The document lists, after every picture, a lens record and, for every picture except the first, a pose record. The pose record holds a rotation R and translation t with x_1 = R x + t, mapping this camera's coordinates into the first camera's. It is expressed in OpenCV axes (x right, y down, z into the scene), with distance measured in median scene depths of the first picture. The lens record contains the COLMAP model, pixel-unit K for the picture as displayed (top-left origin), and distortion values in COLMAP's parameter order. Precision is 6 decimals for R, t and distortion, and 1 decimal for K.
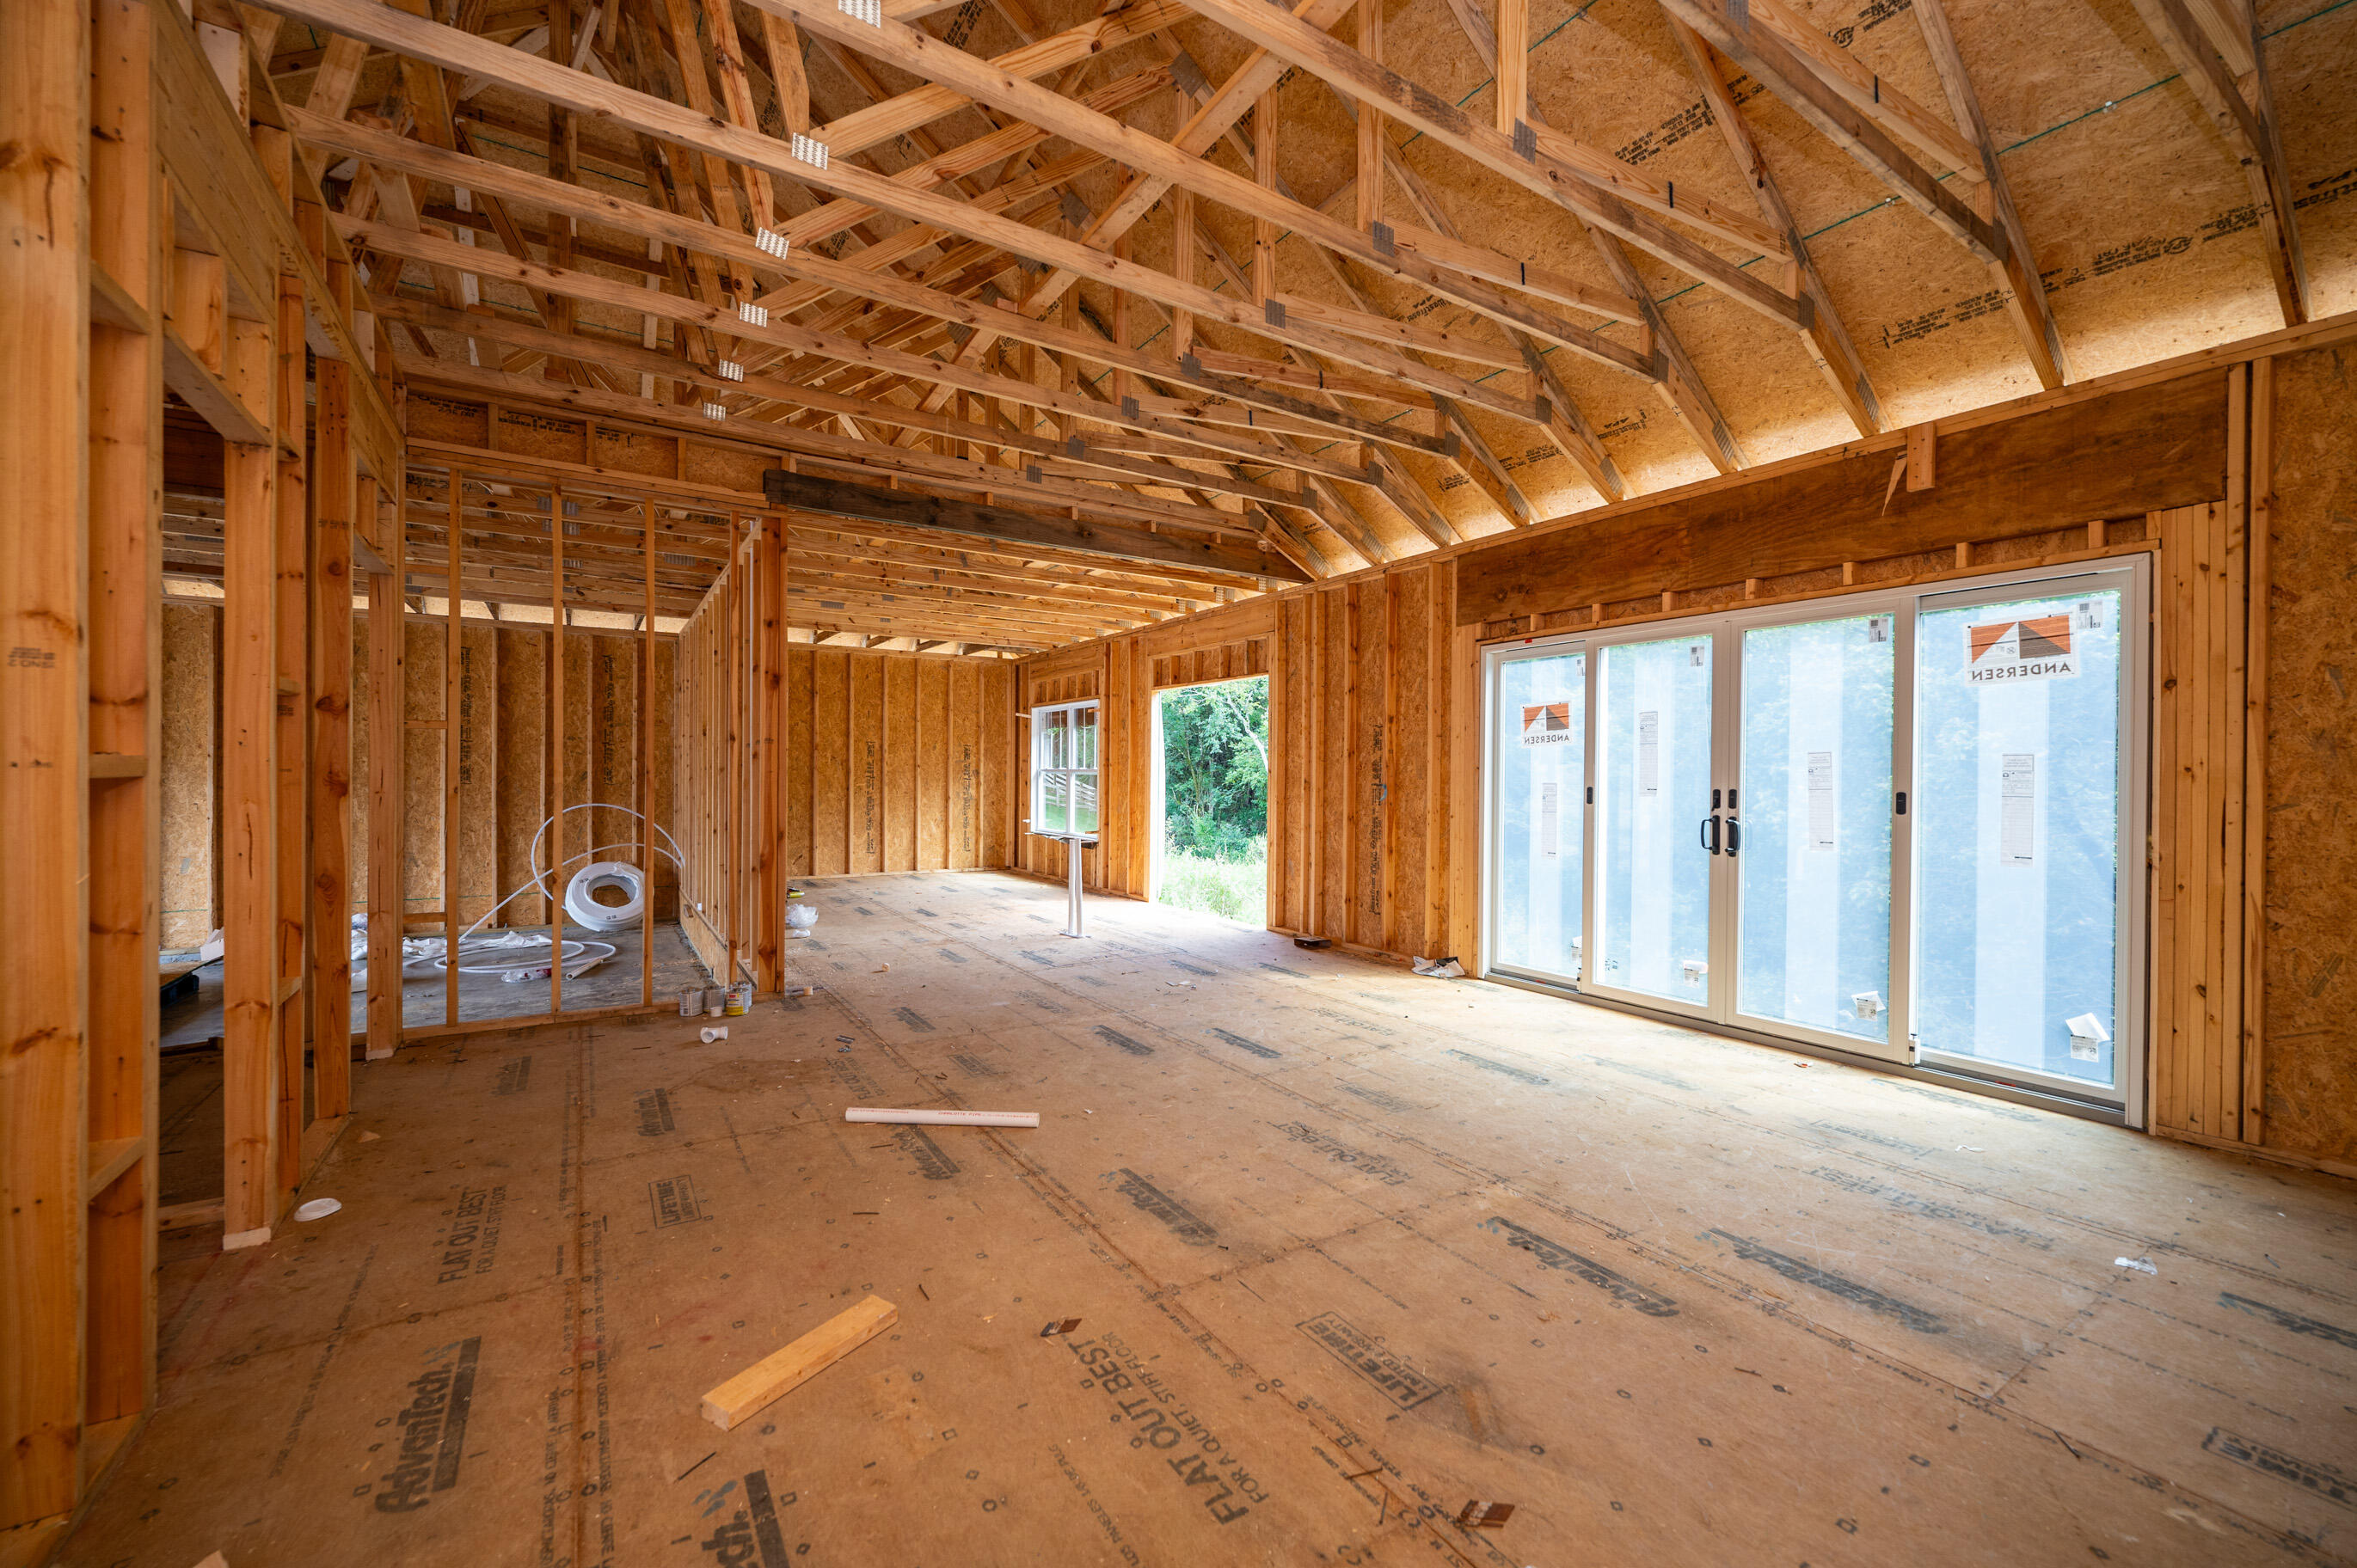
lens RADIAL K [[940.6, 0, 1178.5], [0, 940.6, 784.0], [0, 0, 1]] dist [-0.000334, 0.000034]
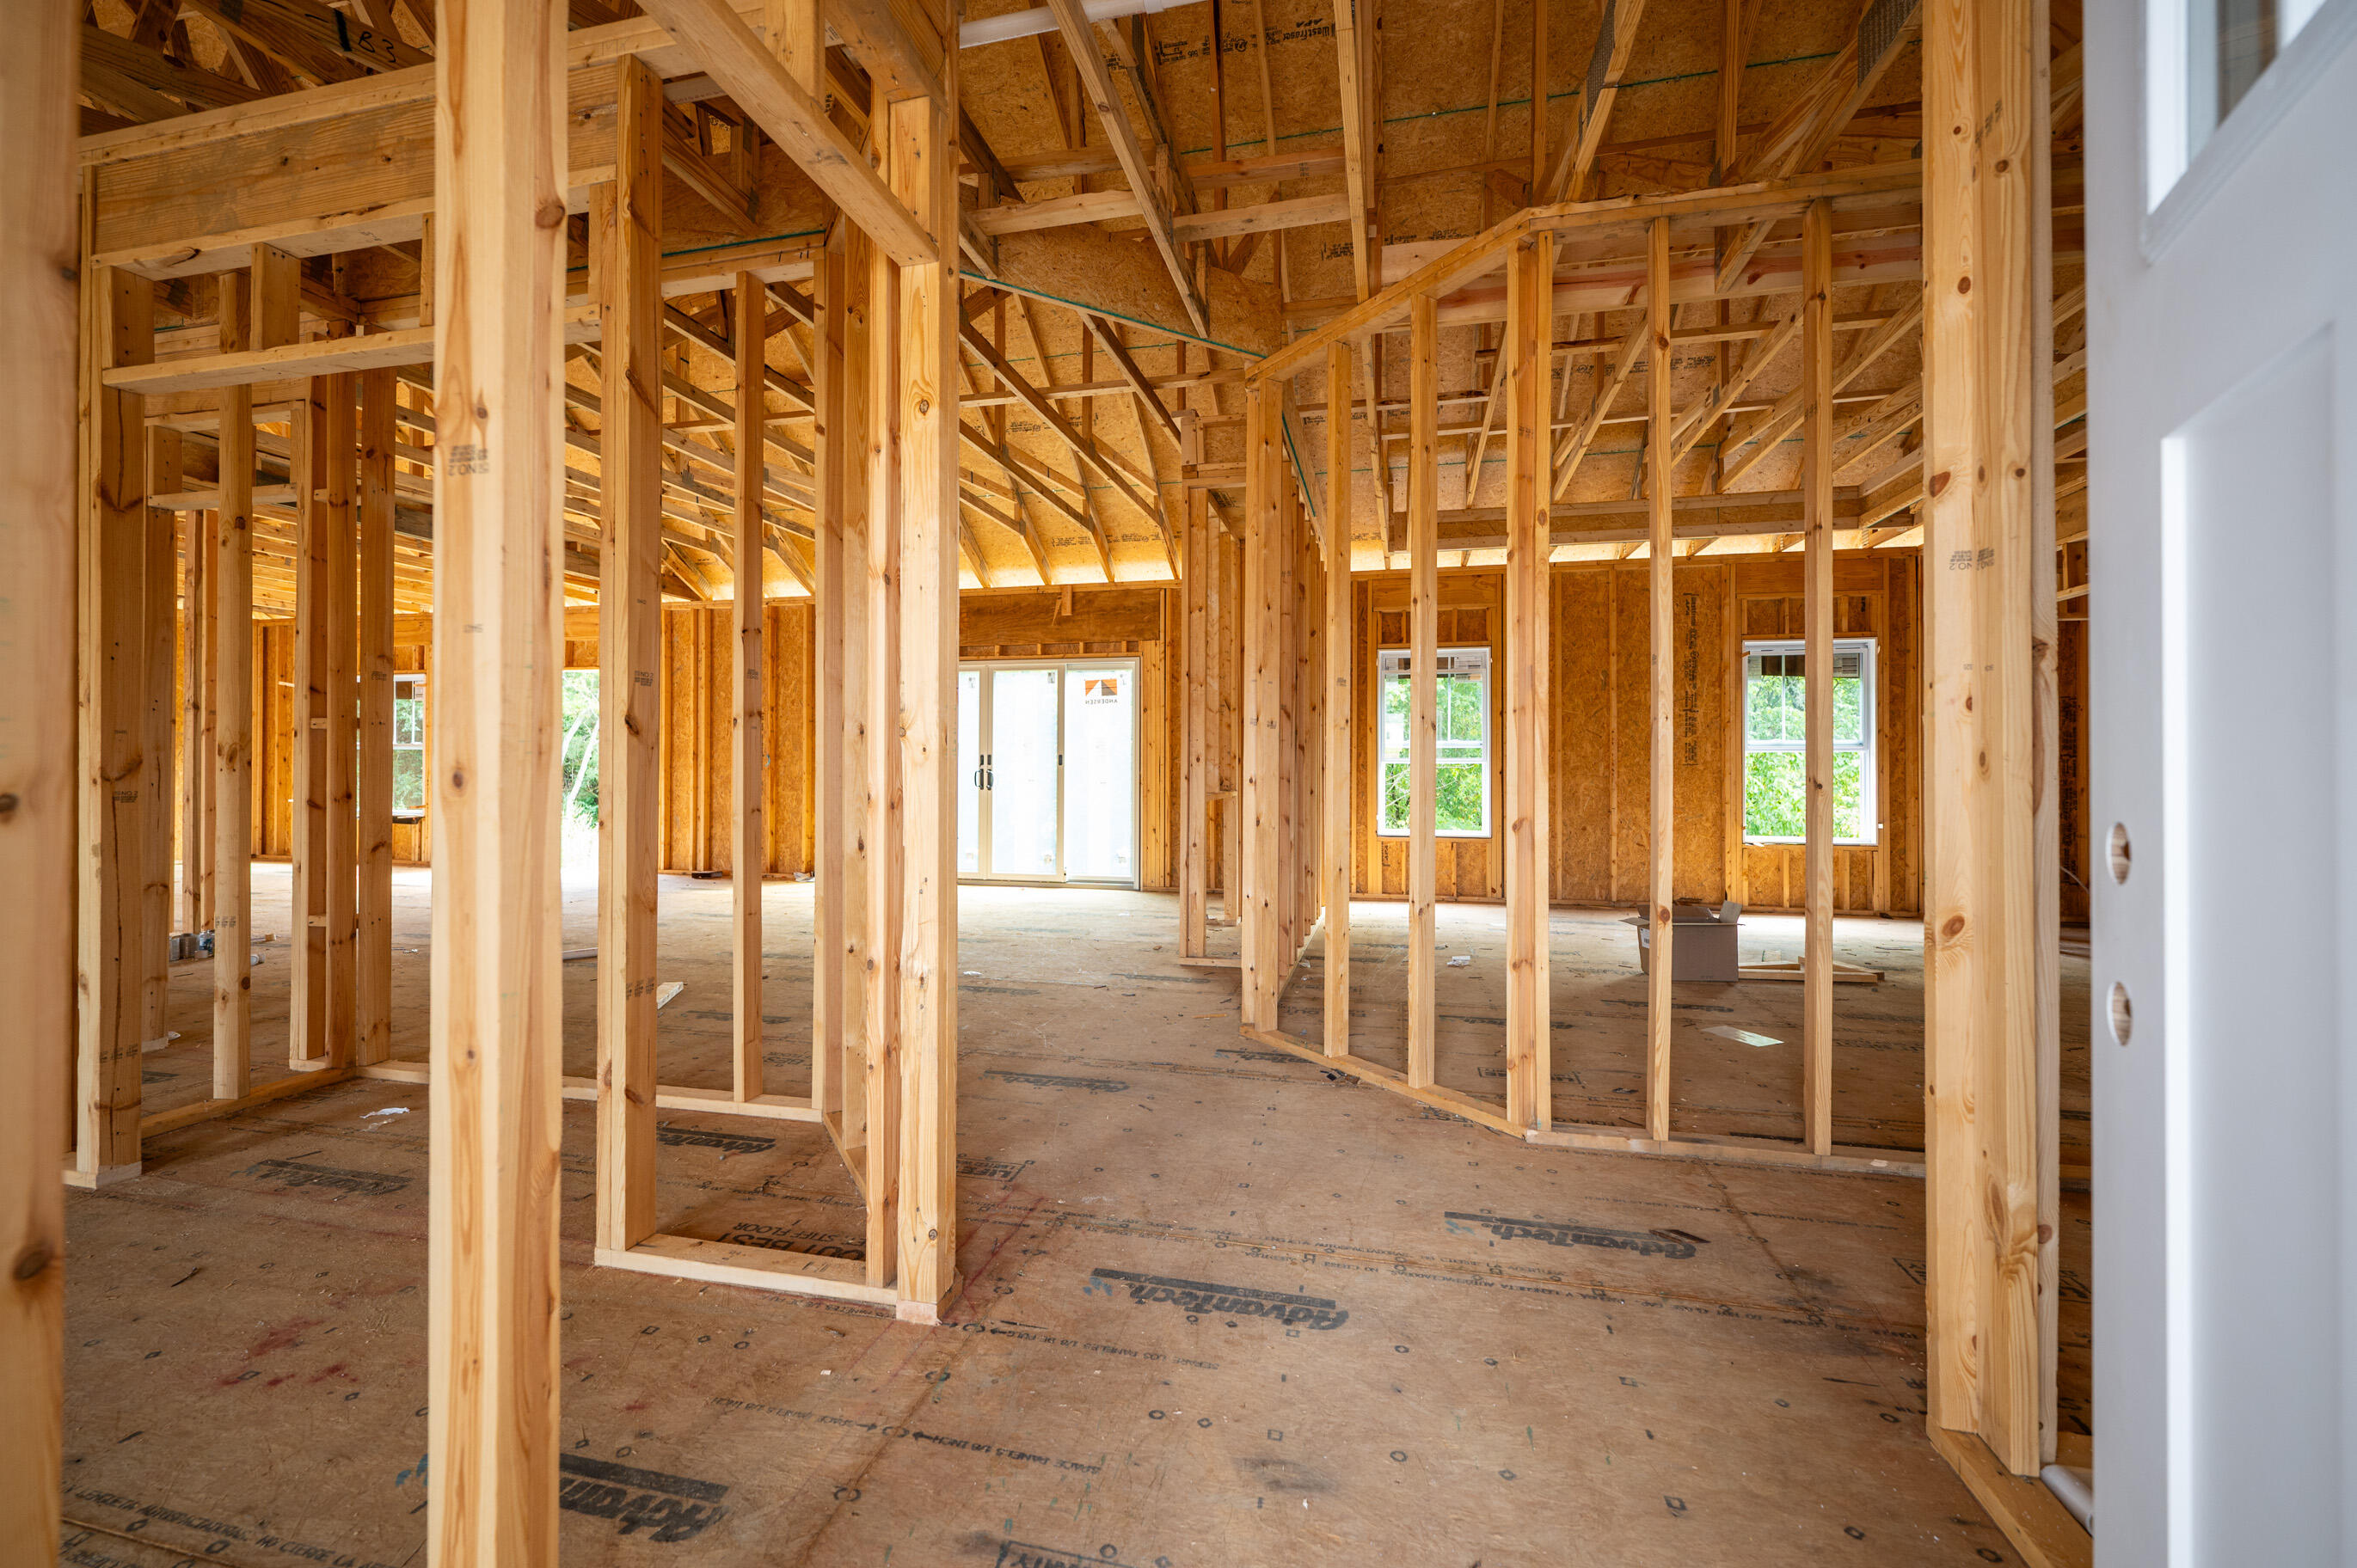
lens RADIAL K [[973.4, 0, 1161.6], [0, 973.4, 759.8], [0, 0, 1]] dist [-0.000792, 0.000004]
pose [[0.729514, -0.002231, 0.683963, -0.203405], [0.007691, 0.999958, -0.004942, 0.011443], [-0.683923, 0.008866, 0.729500, -0.271734]]
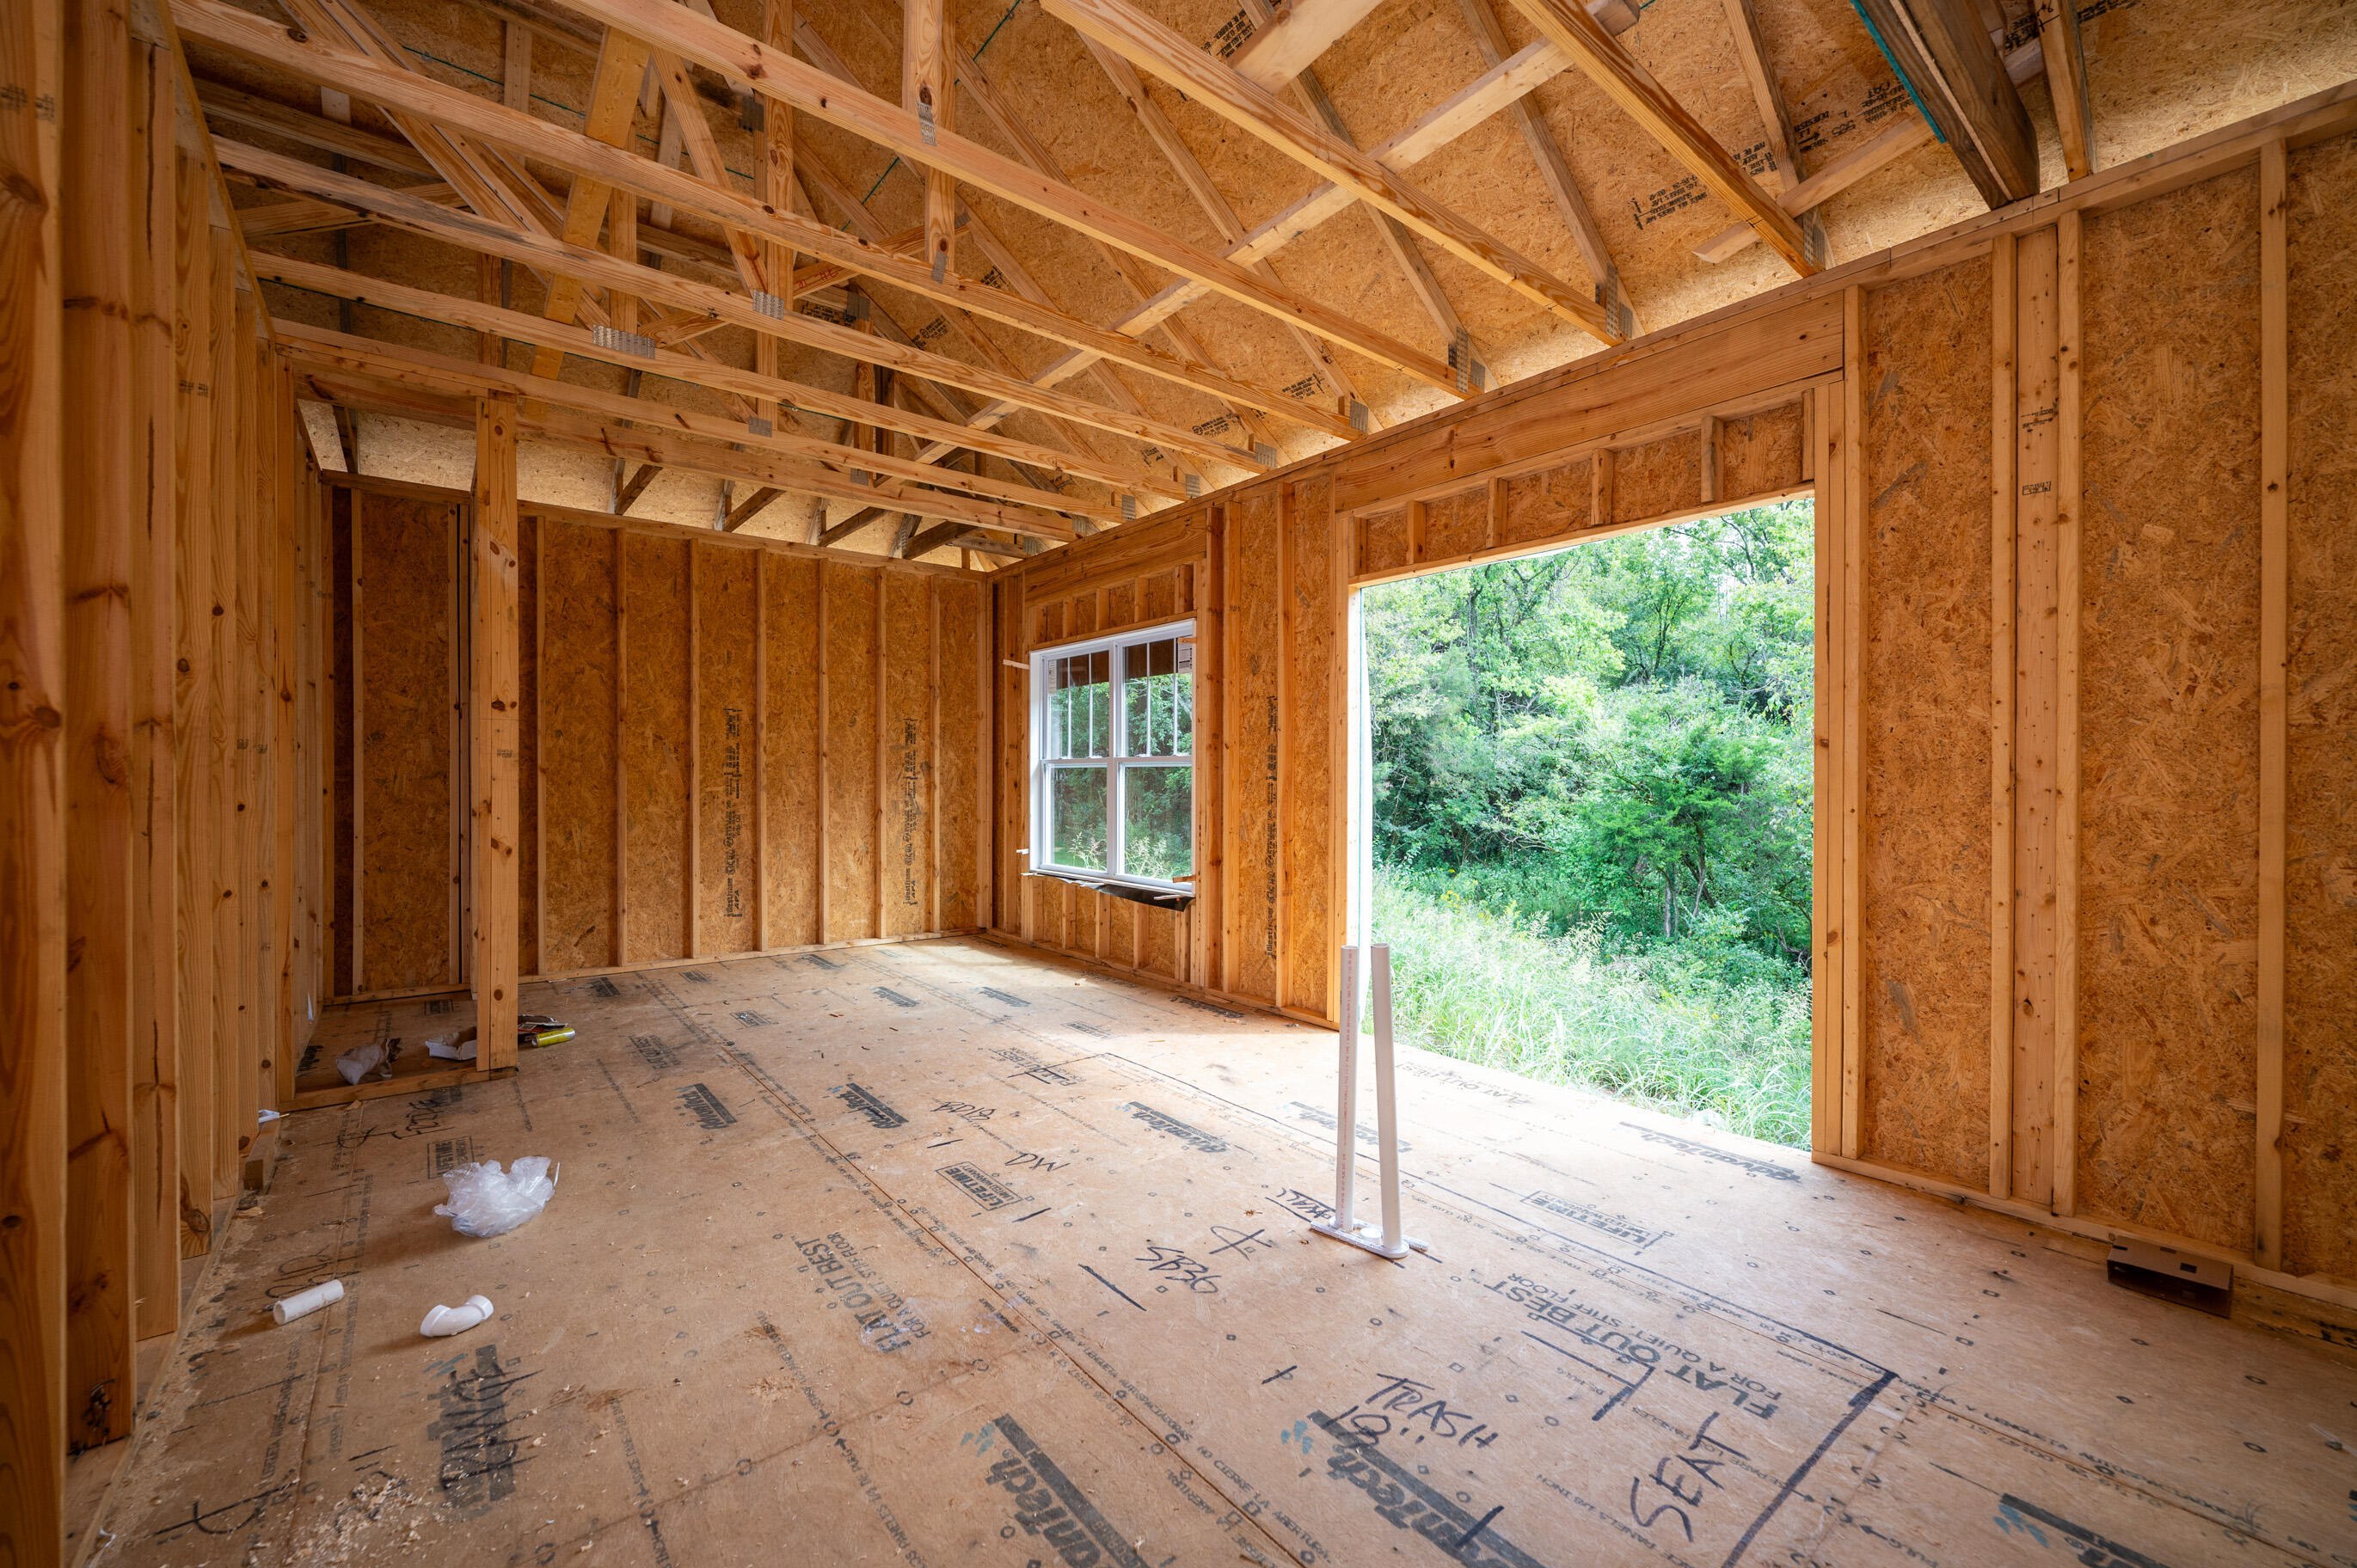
lens RADIAL K [[956.2, 0, 1178.5], [0, 956.2, 784.0], [0, 0, 1]] dist [-0.001085, -0.000096]
pose [[0.993925, -0.006613, 0.109859, -0.138976], [0.007052, 0.999969, -0.003607, 0.001677], [-0.109832, 0.004360, 0.993941, 0.443271]]
